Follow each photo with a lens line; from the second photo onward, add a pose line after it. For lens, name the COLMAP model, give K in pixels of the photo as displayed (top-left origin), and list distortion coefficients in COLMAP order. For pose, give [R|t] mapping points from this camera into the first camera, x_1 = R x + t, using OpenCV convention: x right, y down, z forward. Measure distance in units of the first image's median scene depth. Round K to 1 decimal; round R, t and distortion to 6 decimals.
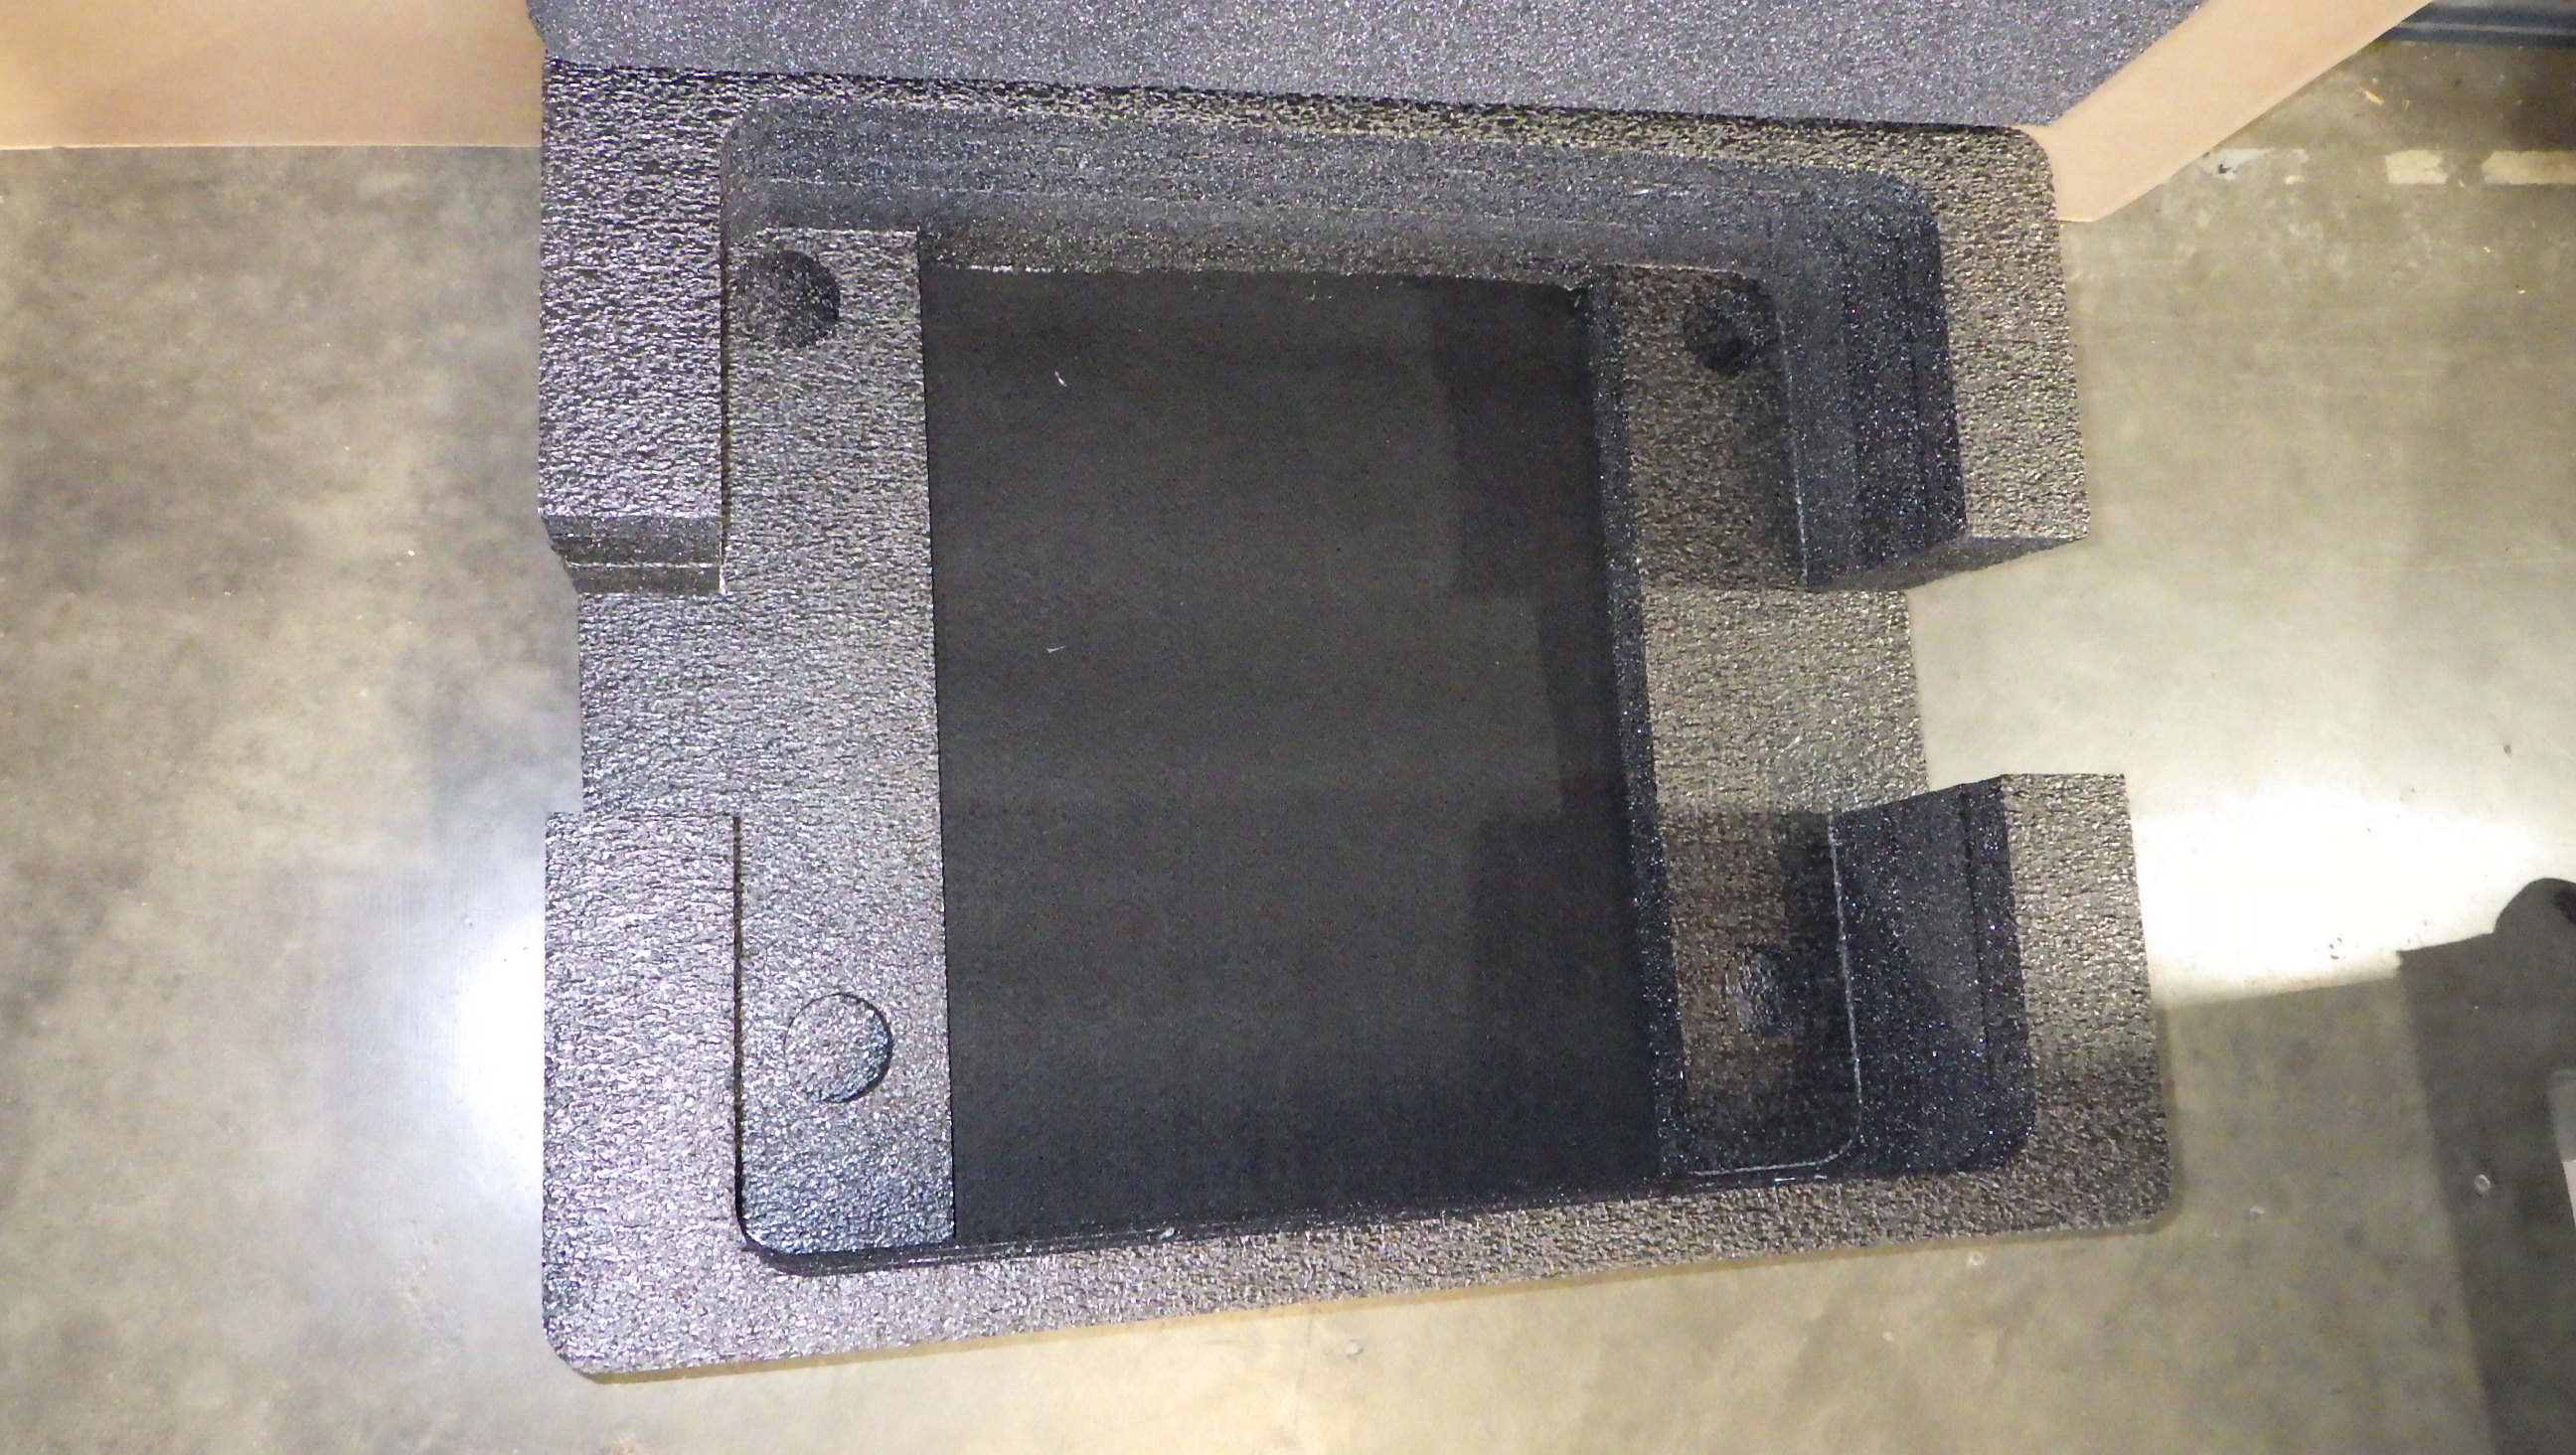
lens RADIAL K [[2138.9, 0, 1288.7], [0, 2138.9, 685.5], [0, 0, 1]] dist [-0.001217, -0.001027]
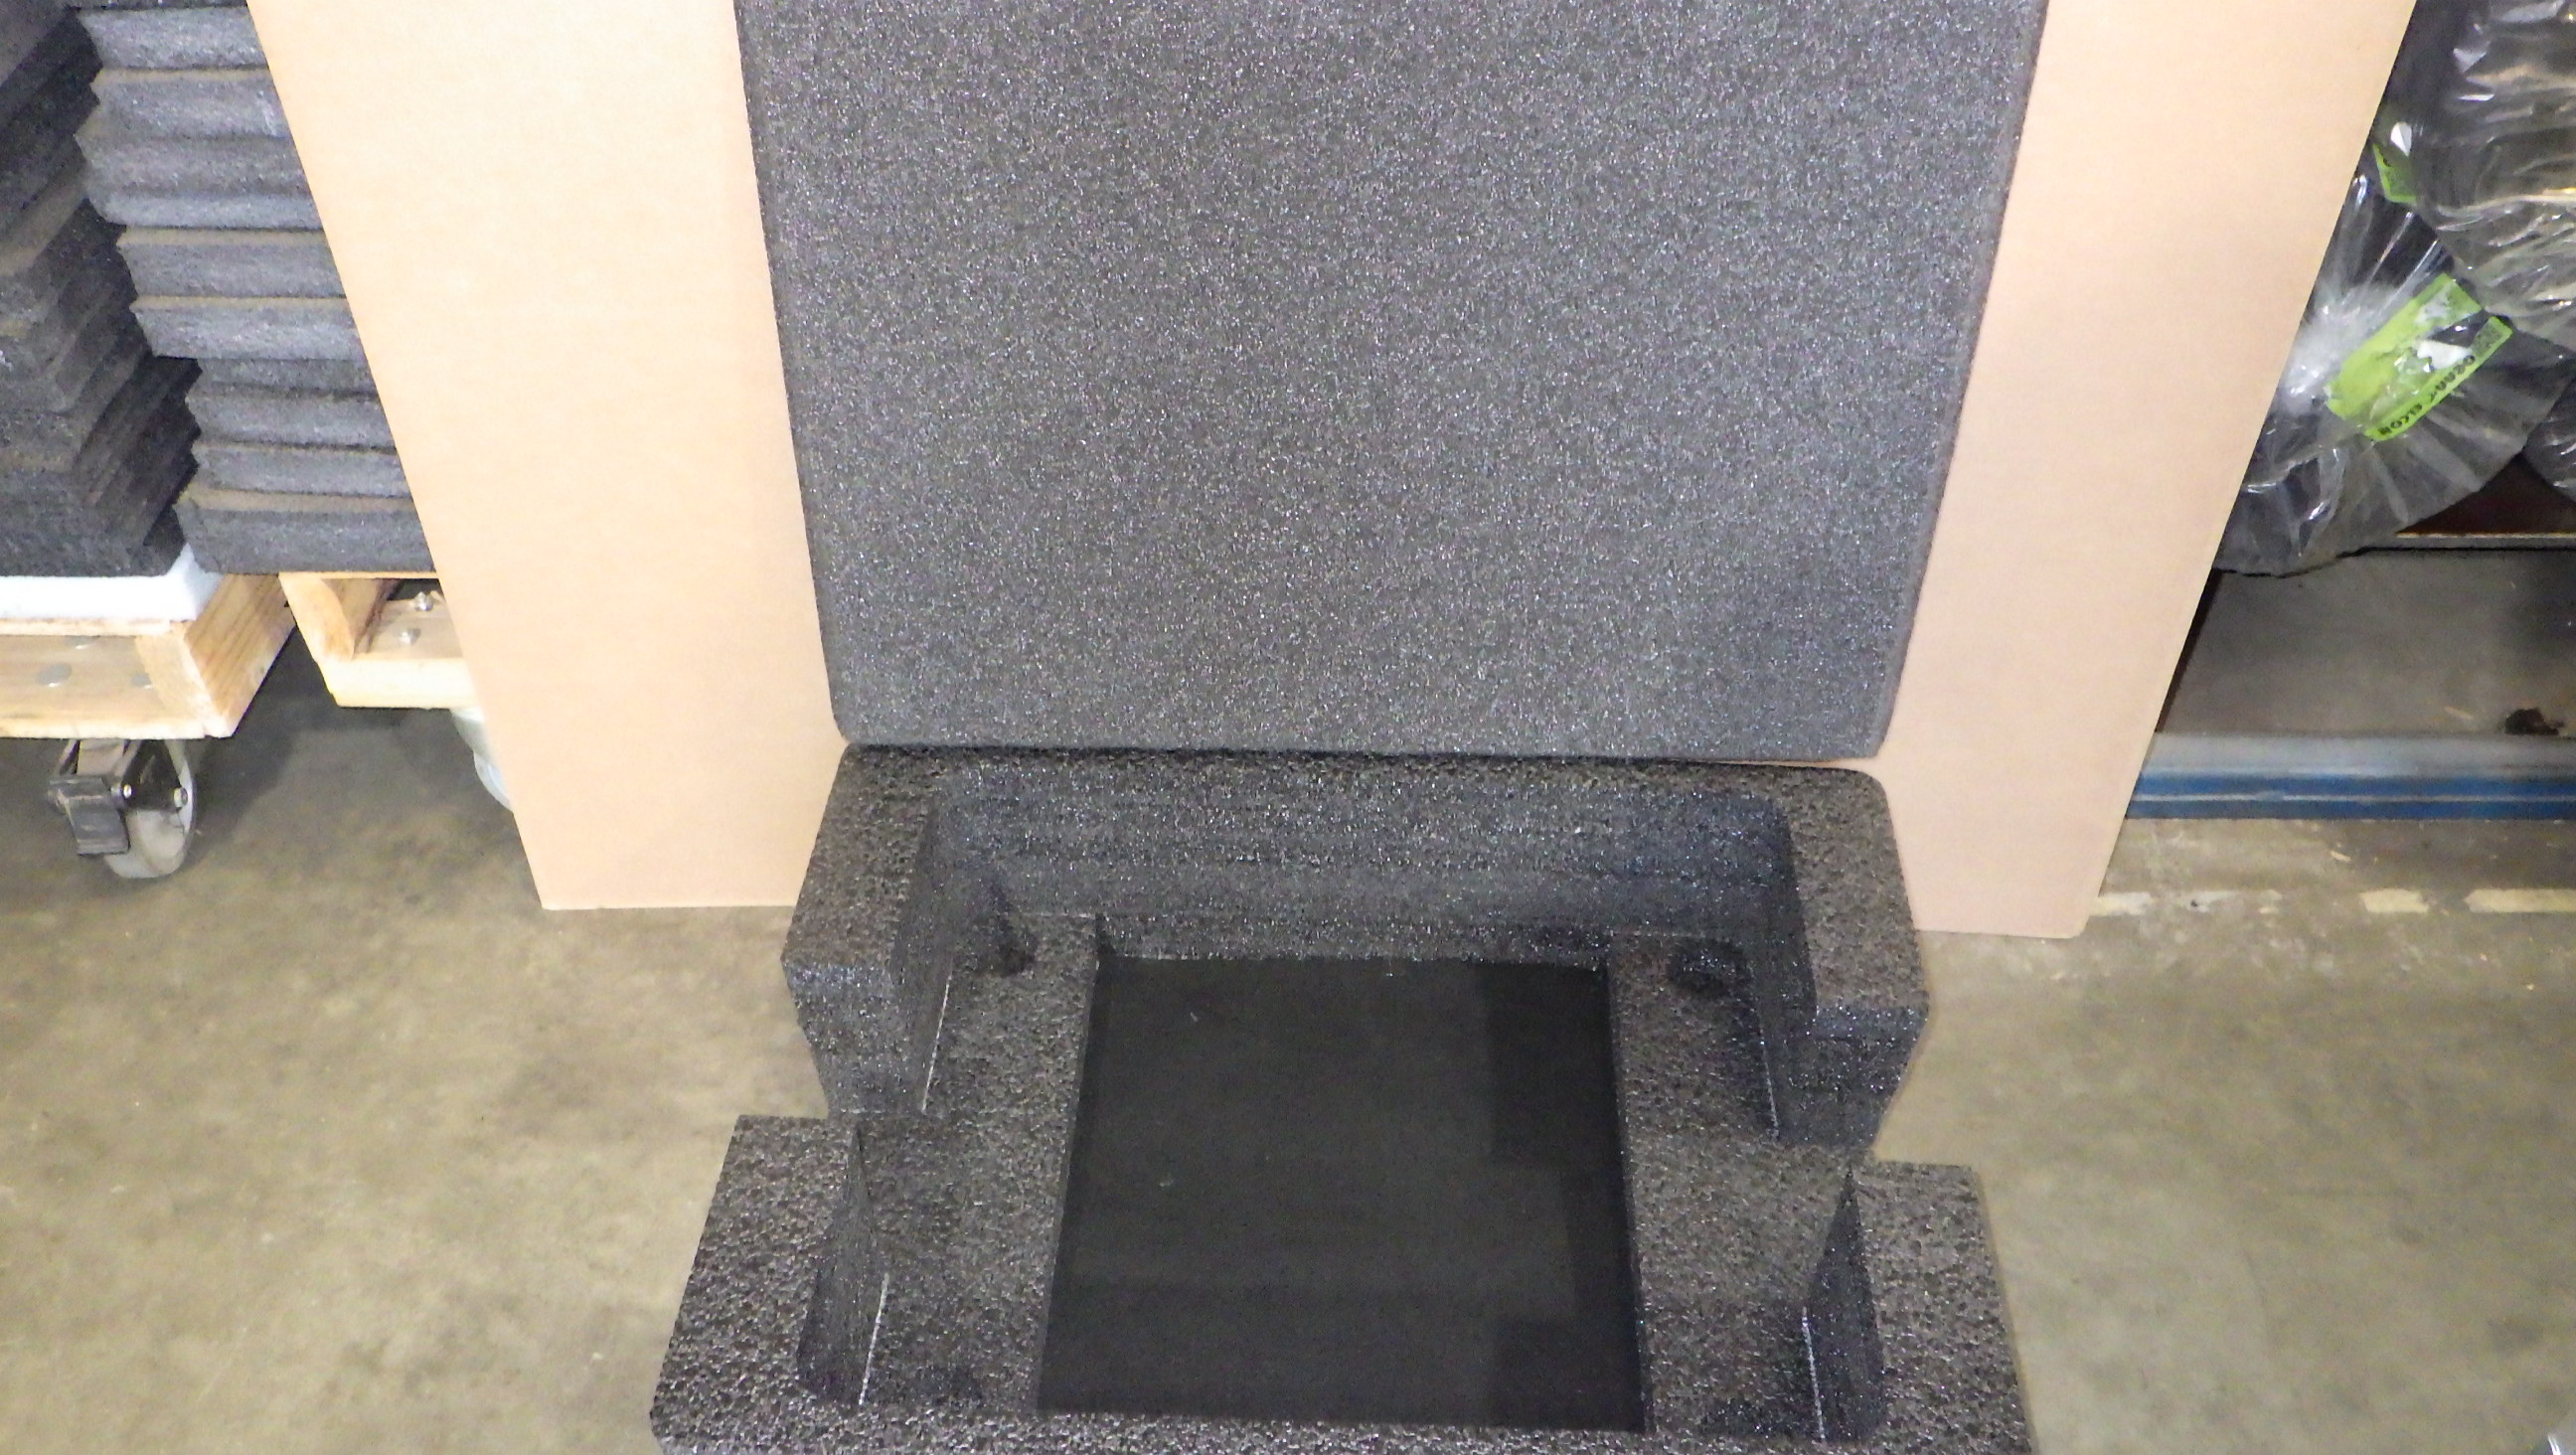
lens RADIAL K [[2138.9, 0, 1284.8], [0, 2138.9, 688.7], [0, 0, 1]] dist [-0.001217, -0.001027]
pose [[0.955900, -0.135827, -0.260396, 0.370109], [-0.056770, 0.784453, -0.617585, 0.591368], [0.288154, 0.605132, 0.742148, -0.163724]]
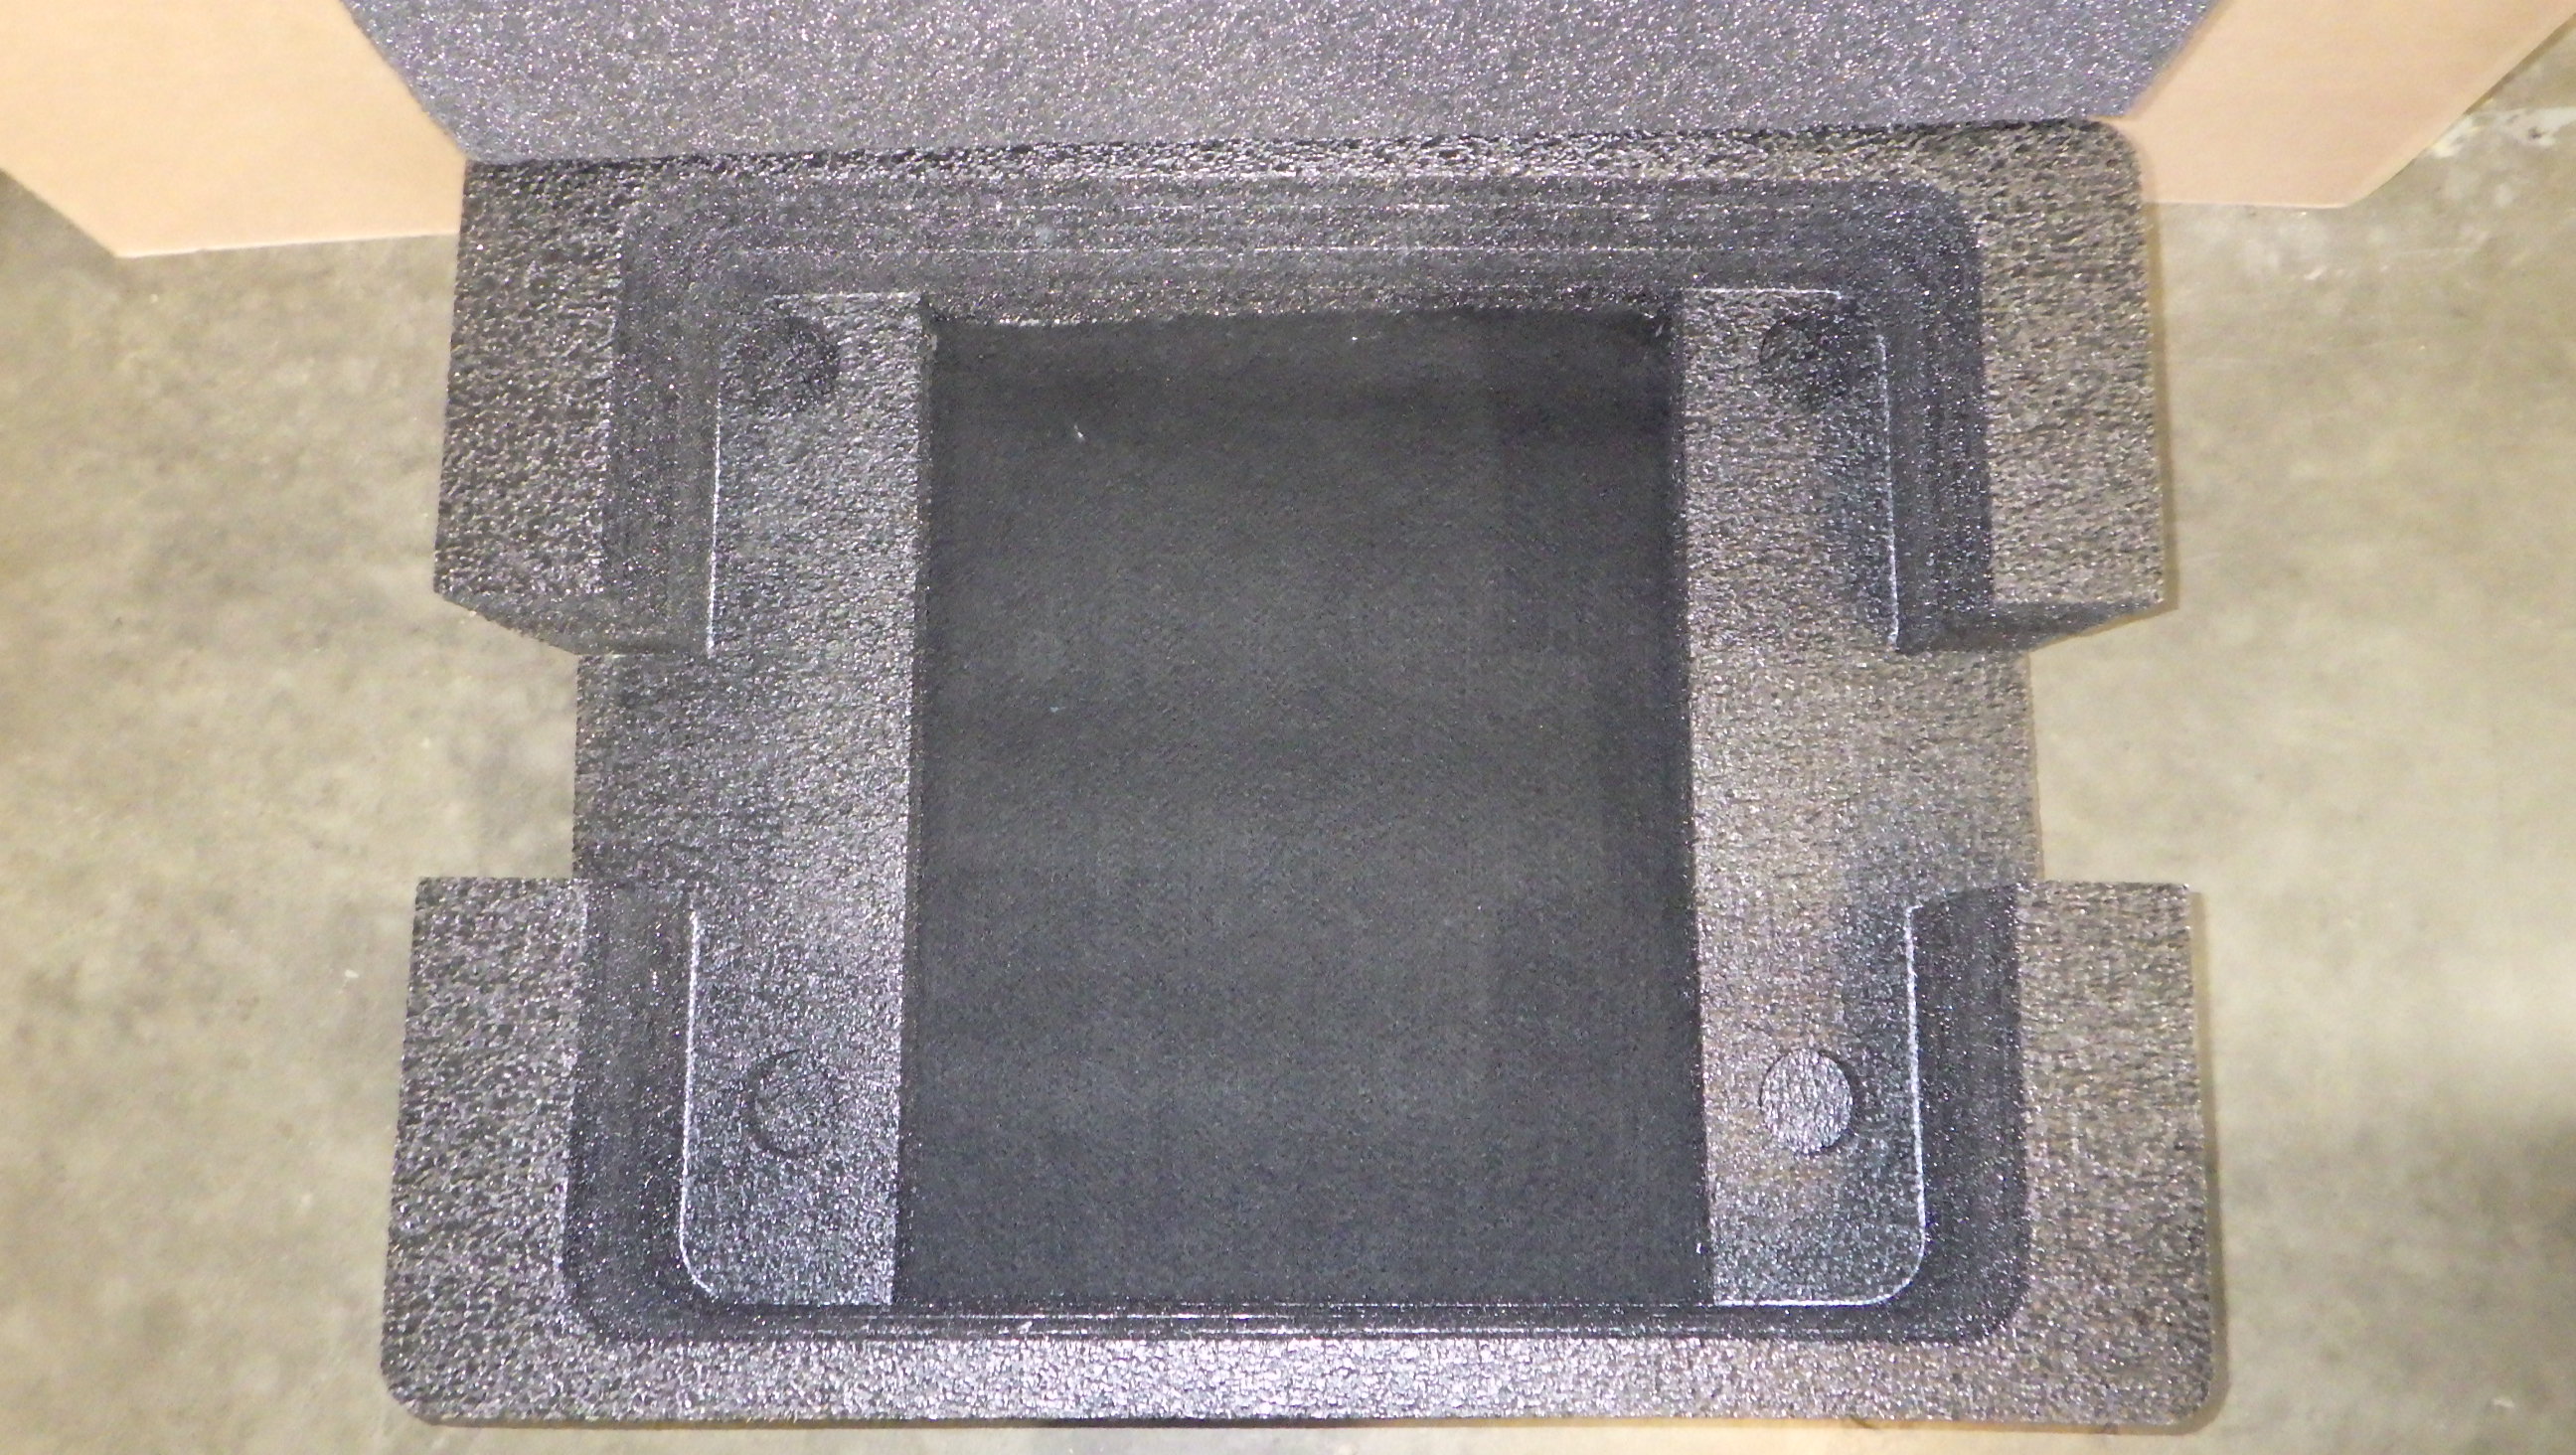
lens RADIAL K [[2138.9, 0, 1288.8], [0, 2138.9, 684.2], [0, 0, 1]] dist [-0.001217, -0.001027]
pose [[0.956372, 0.014101, -0.291810, 0.295473], [-0.012247, 0.999892, 0.008178, -0.039605], [0.291894, -0.004248, 0.956441, 0.092554]]
